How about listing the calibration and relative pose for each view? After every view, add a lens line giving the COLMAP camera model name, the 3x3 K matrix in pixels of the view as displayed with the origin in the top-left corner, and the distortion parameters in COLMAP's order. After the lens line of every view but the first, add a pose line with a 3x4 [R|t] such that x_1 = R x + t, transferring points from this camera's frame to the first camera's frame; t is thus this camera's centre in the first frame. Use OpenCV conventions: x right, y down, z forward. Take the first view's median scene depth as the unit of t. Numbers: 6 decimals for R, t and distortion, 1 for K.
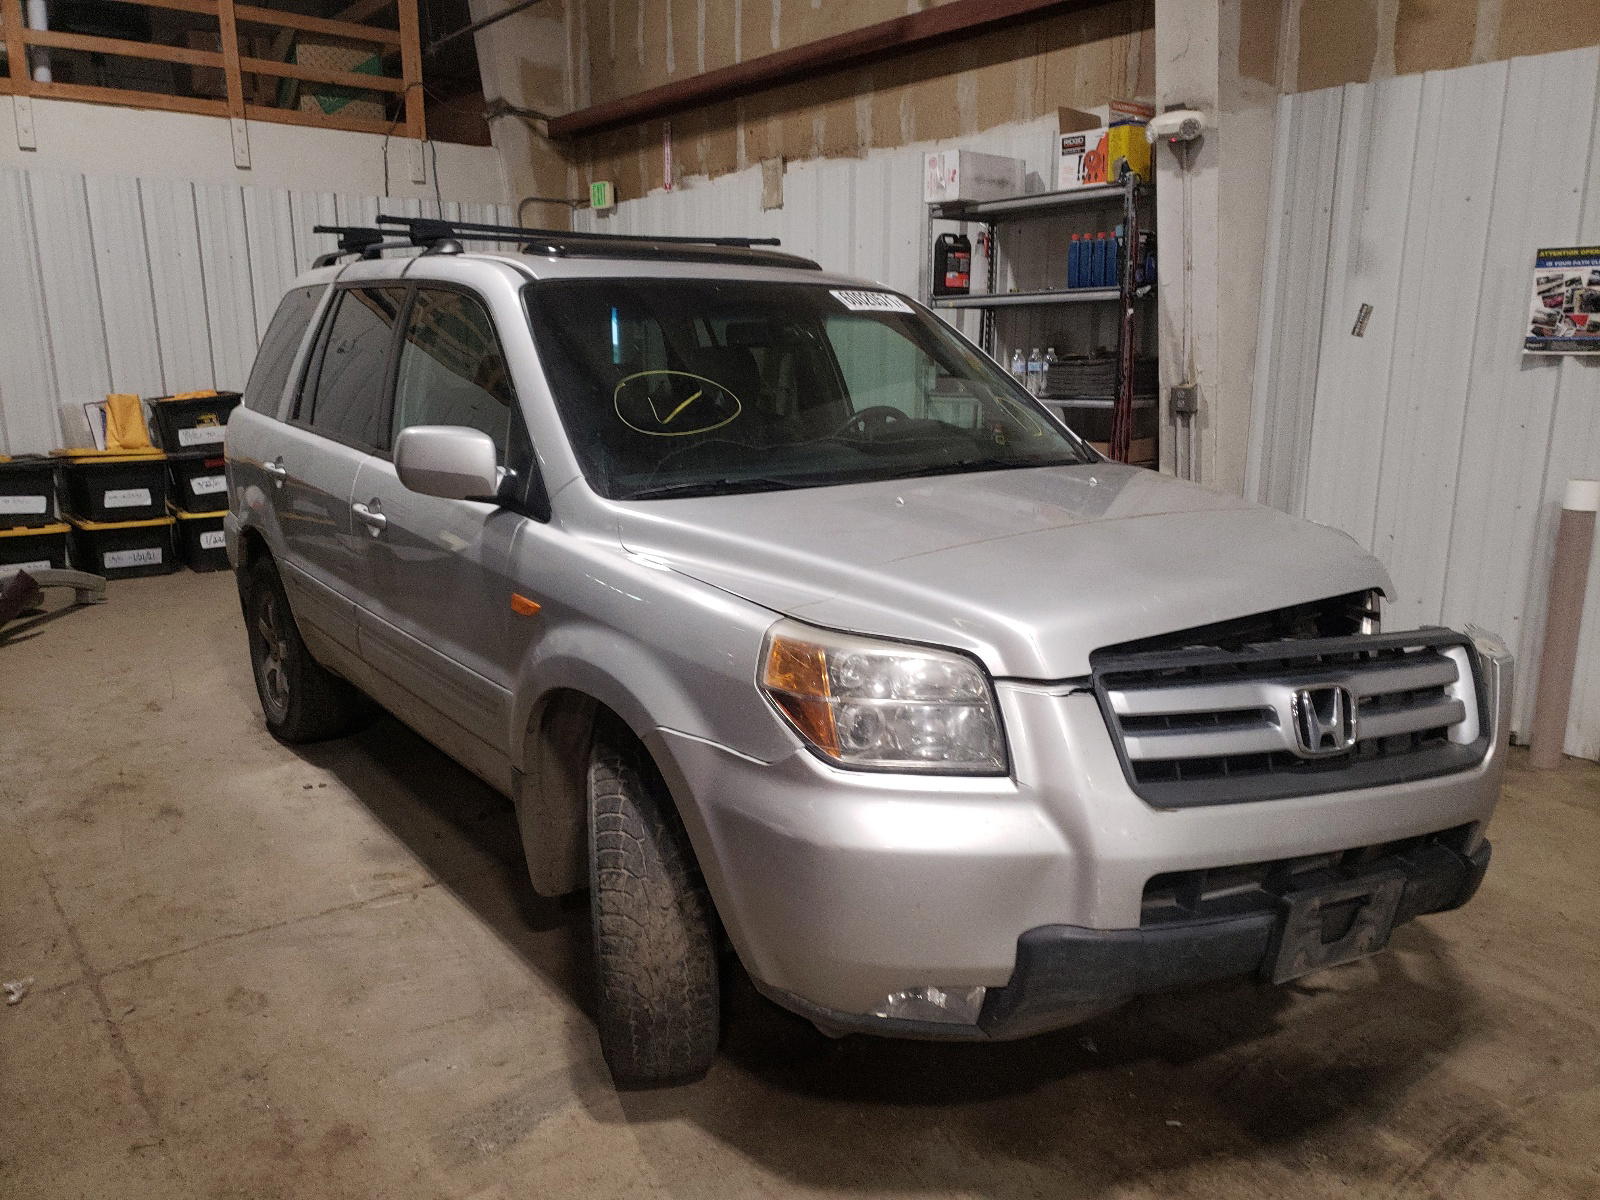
lens RADIAL K [[1215.7, 0, 819.5], [0, 1215.7, 605.3], [0, 0, 1]] dist [0.000641, -0.005609]
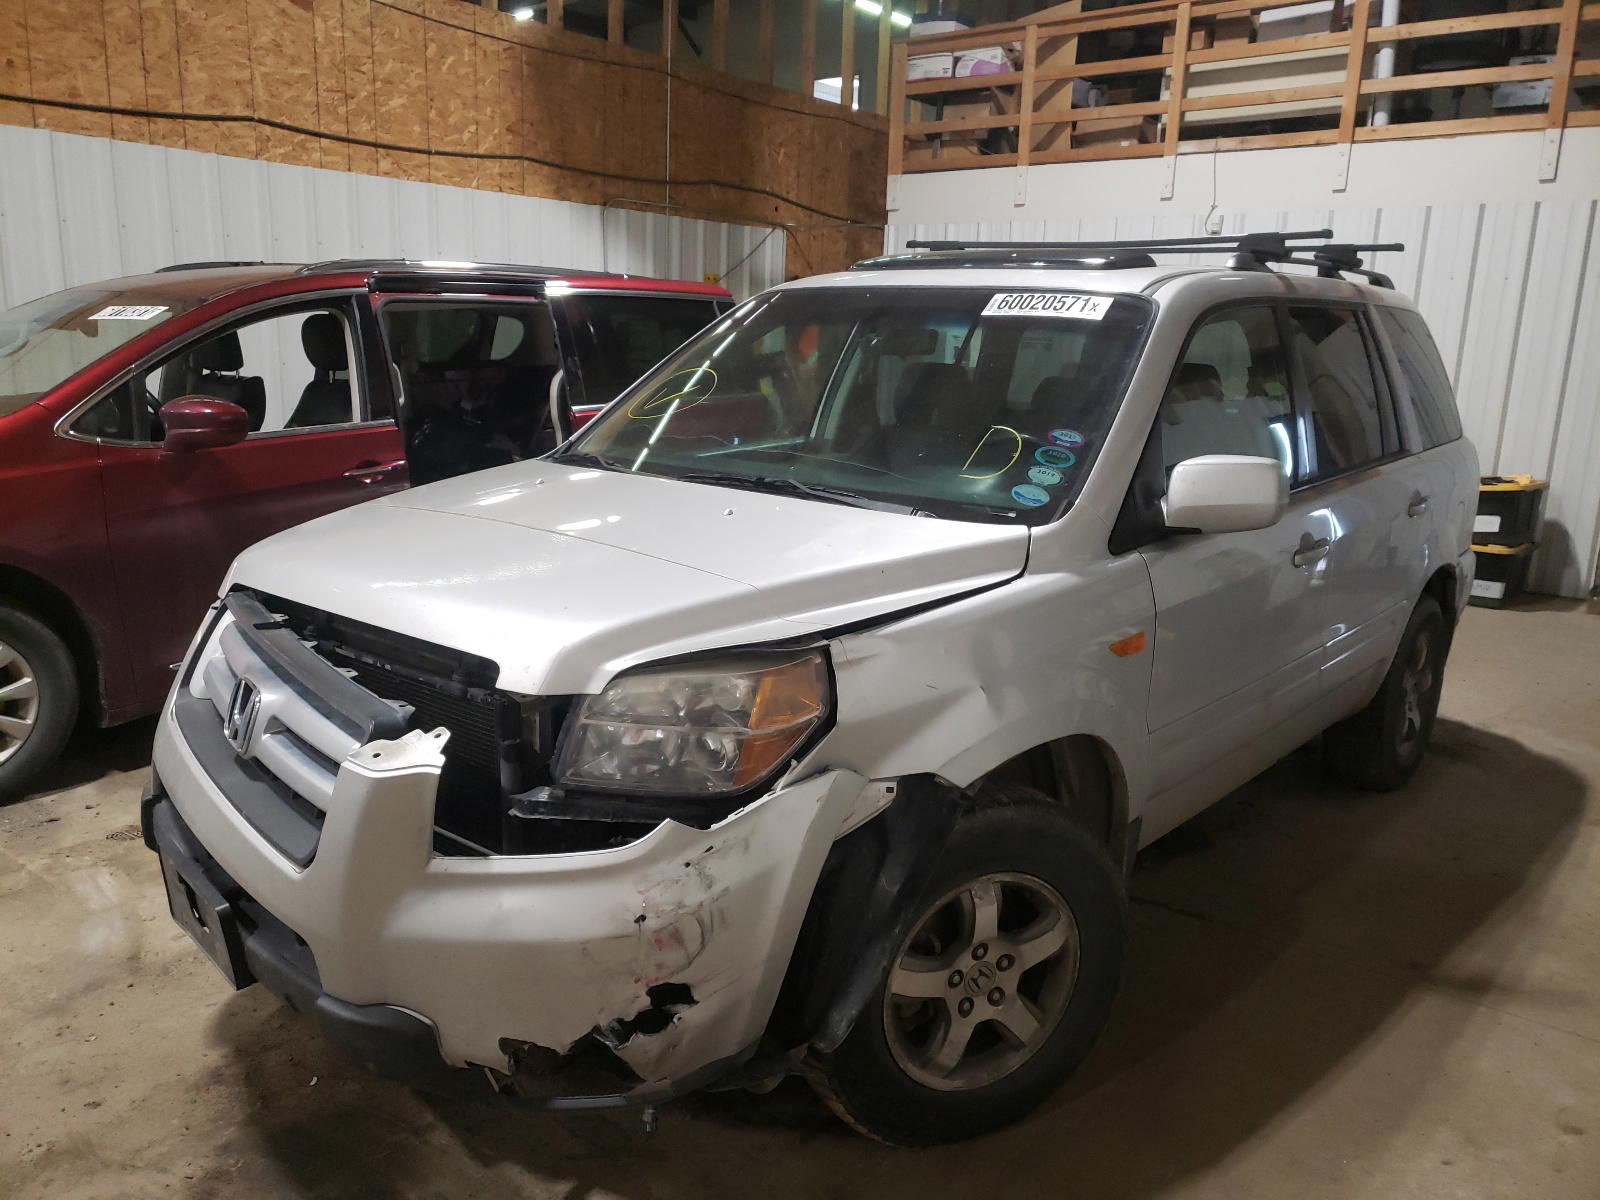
lens RADIAL K [[1215.7, 0, 819.5], [0, 1215.7, 605.3], [0, 0, 1]] dist [0.000641, -0.005609]
pose [[0.253807, 0.210348, -0.944106, 0.854685], [-0.235679, 0.960098, 0.150553, -0.147789], [0.938103, 0.184295, 0.293254, 0.675389]]
